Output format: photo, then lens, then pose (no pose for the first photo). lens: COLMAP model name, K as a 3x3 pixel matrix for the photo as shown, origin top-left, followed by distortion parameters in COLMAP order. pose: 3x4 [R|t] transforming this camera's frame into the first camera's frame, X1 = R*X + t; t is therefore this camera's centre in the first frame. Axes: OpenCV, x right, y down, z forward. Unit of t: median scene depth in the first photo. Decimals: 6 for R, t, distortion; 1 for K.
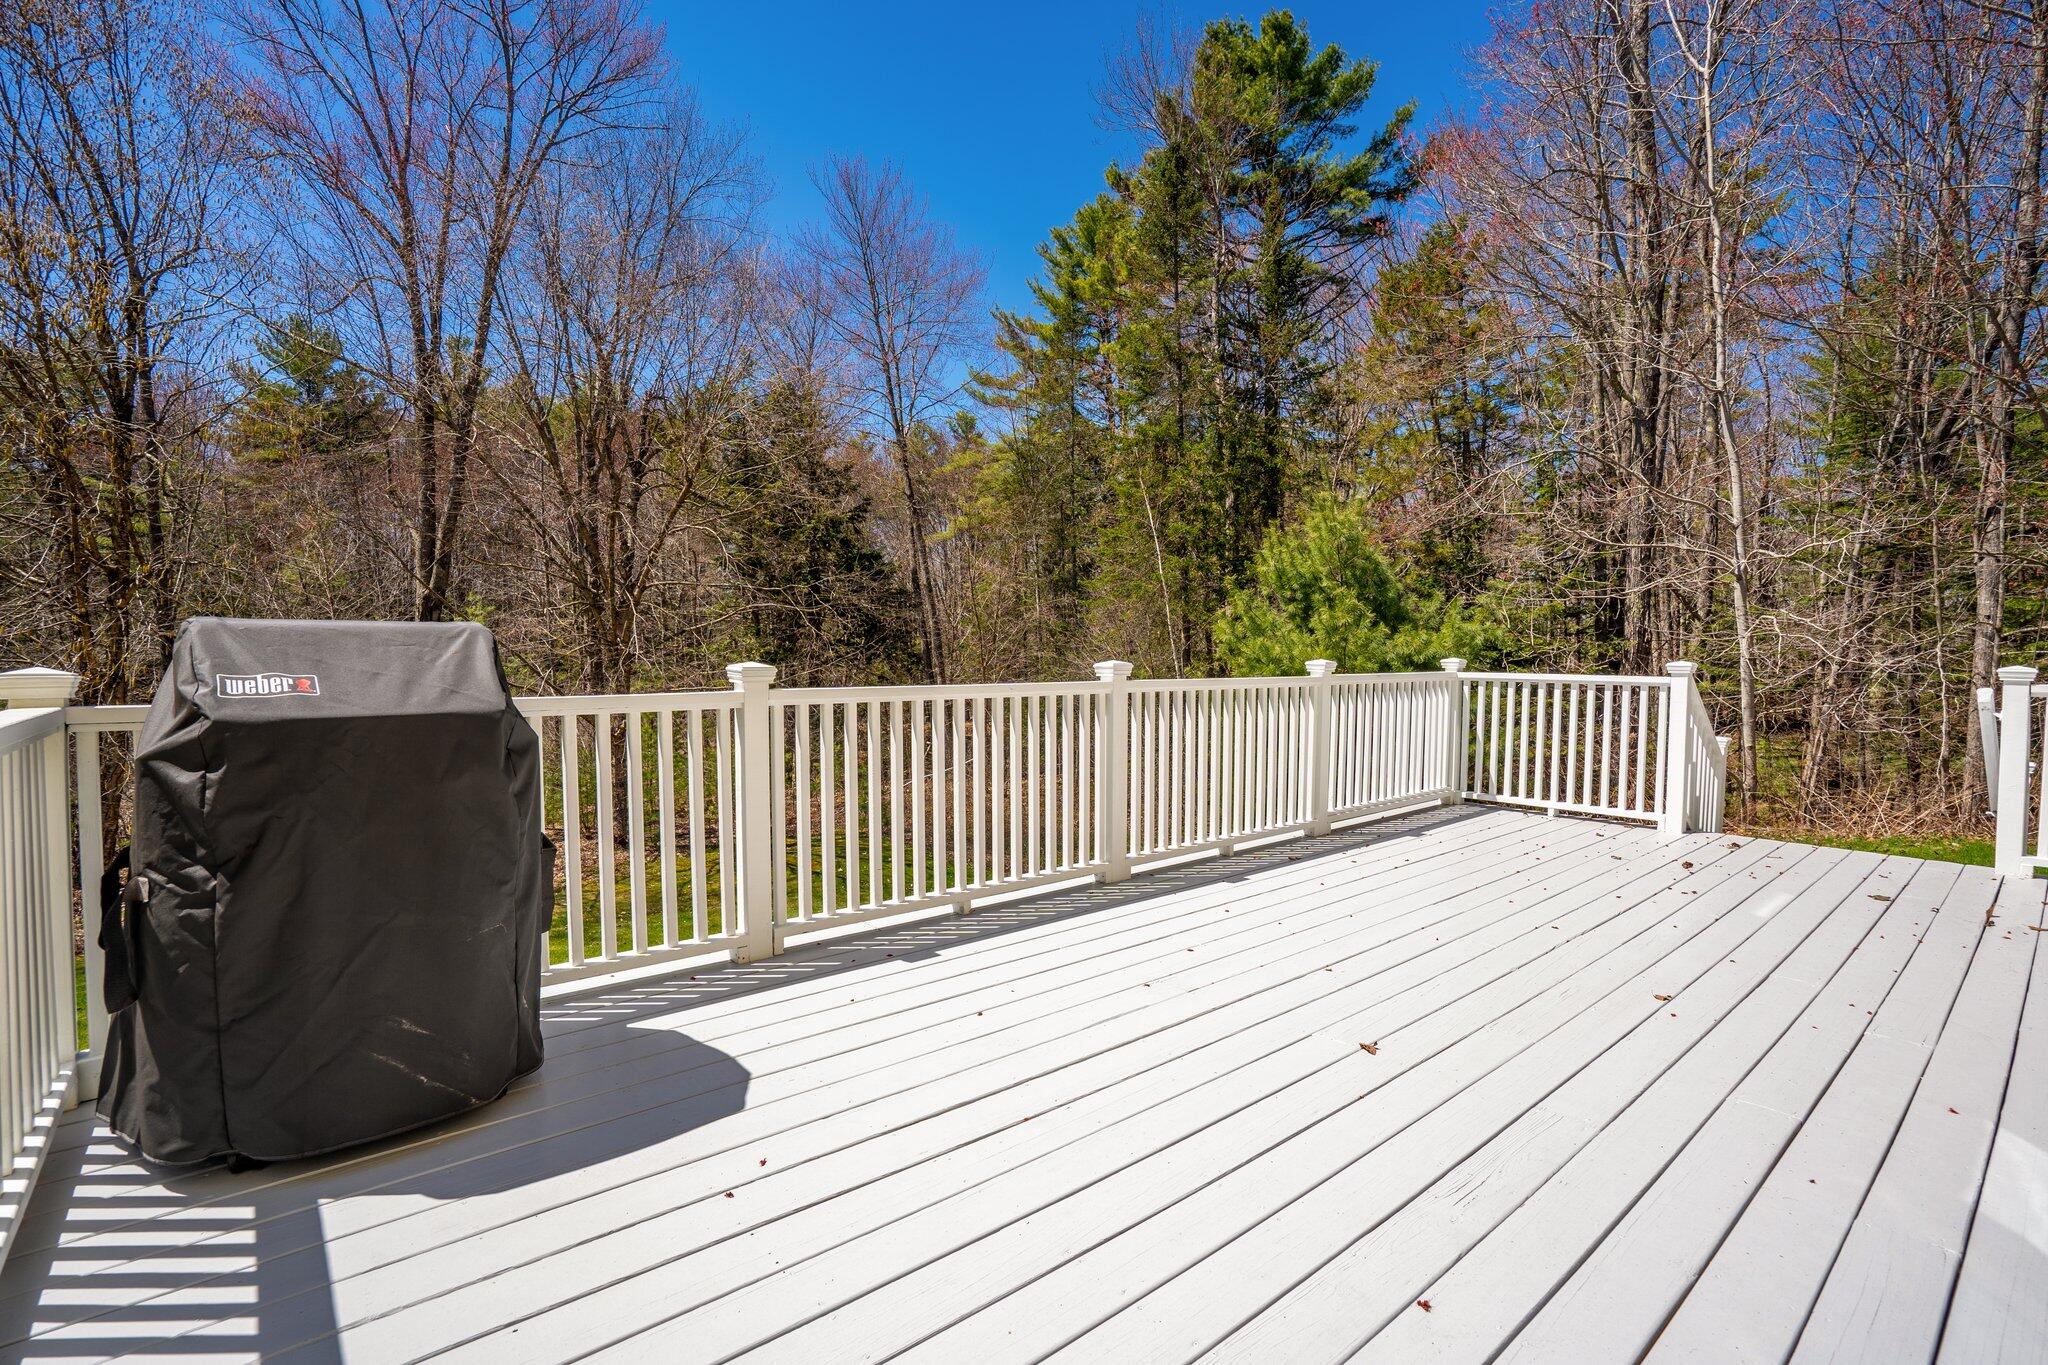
lens RADIAL K [[936.9, 0, 1009.8], [0, 936.9, 706.4], [0, 0, 1]] dist [-0.002530, -0.000908]
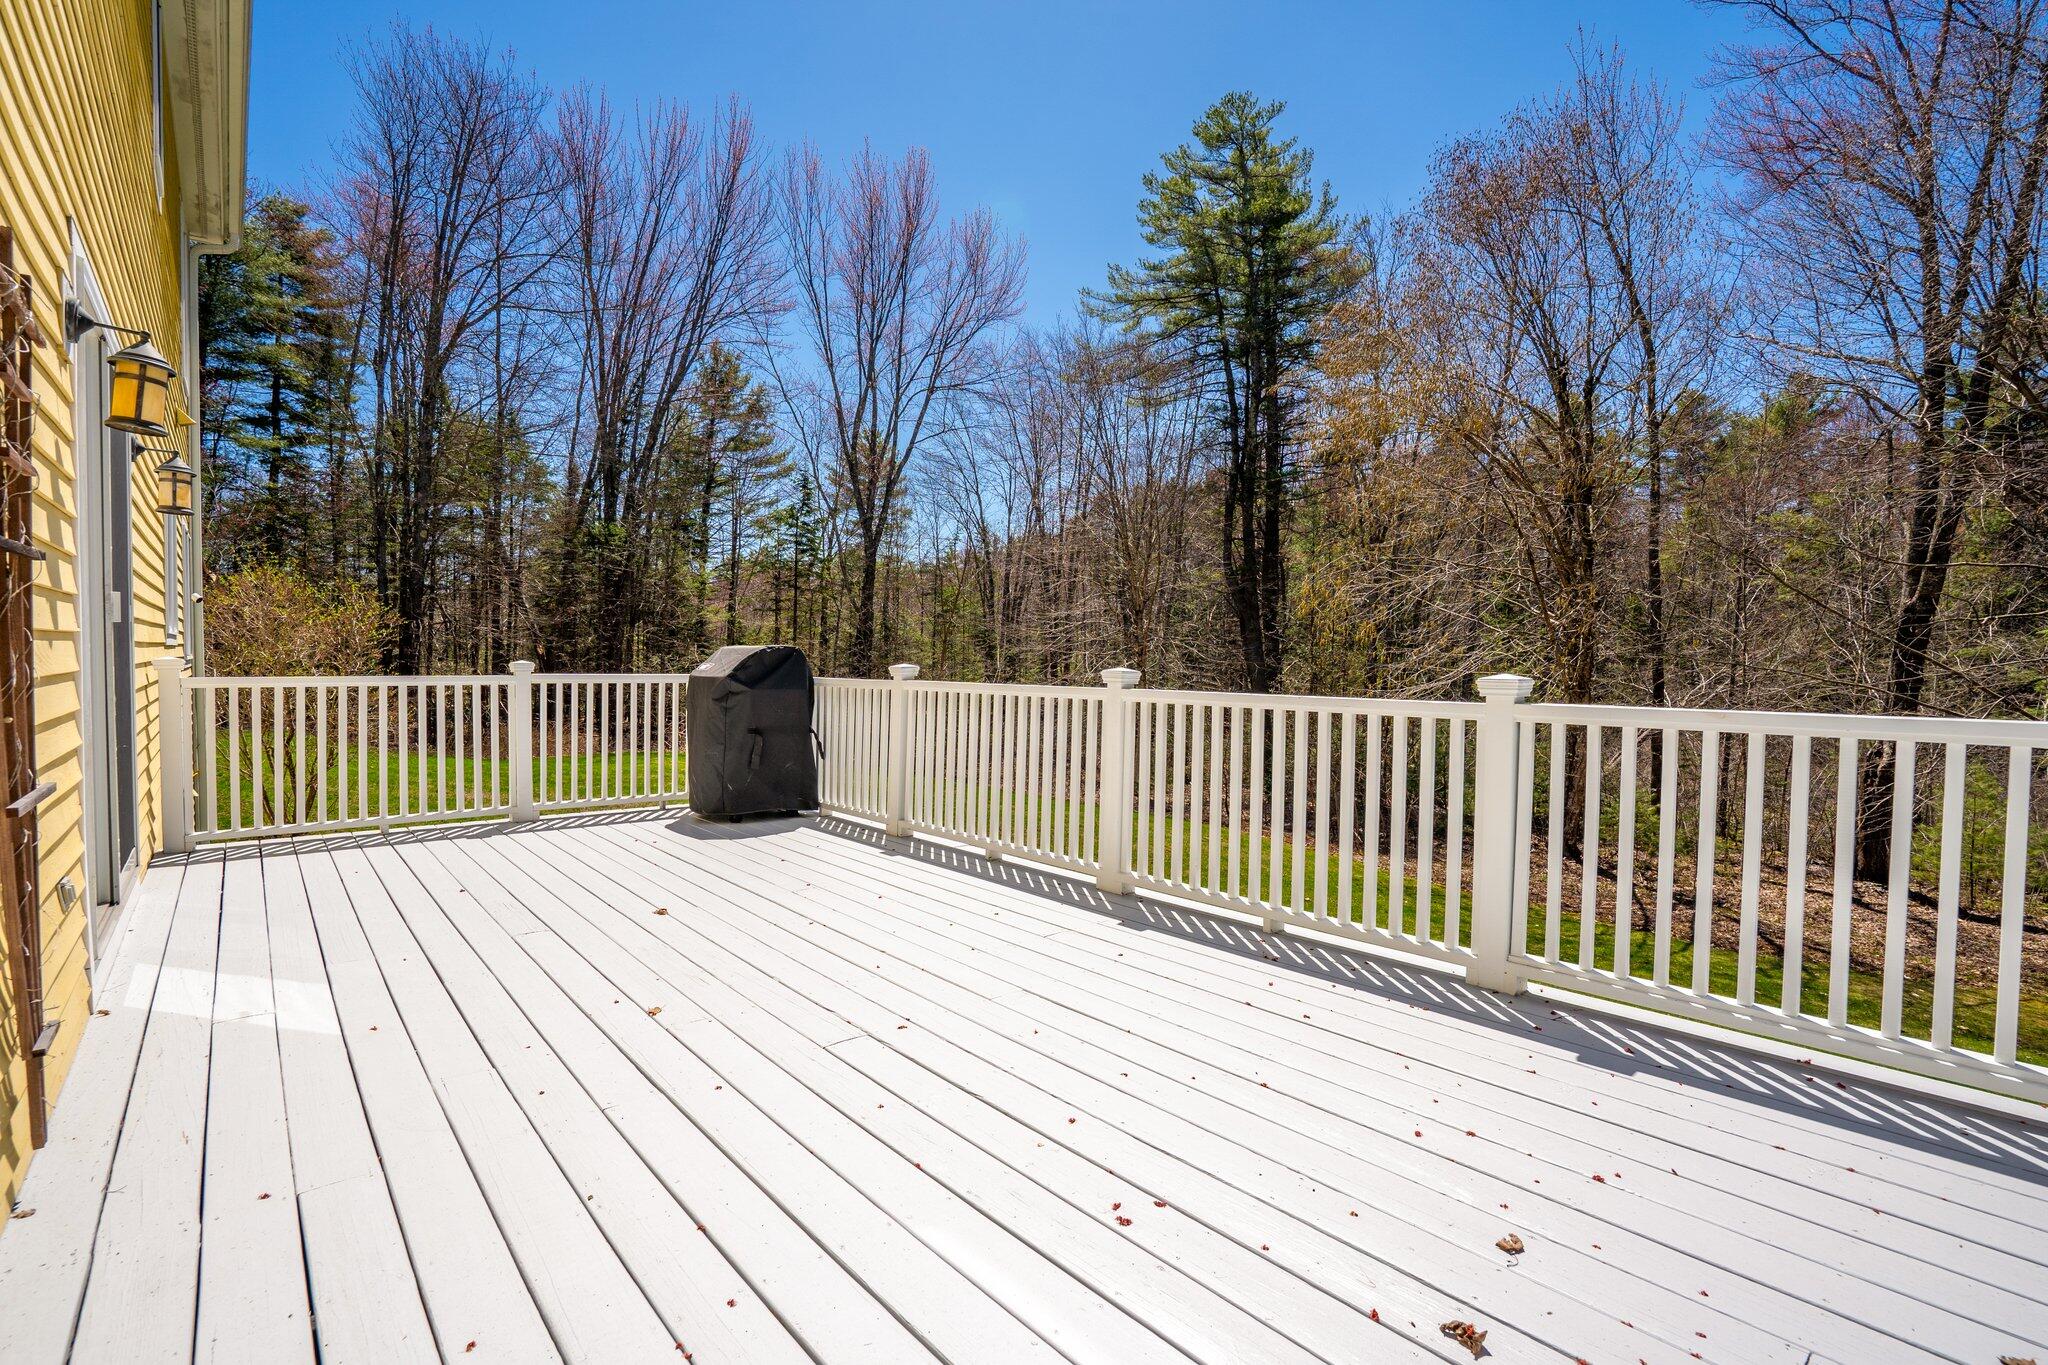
lens RADIAL K [[901.4, 0, 1024.0], [0, 901.4, 682.5], [0, 0, 1]] dist [-0.027874, -0.000018]
pose [[0.014156, 0.022099, -0.999656, 0.890280], [-0.059093, 0.998027, 0.021226, -0.040055], [0.998152, 0.058772, 0.015434, 0.739206]]
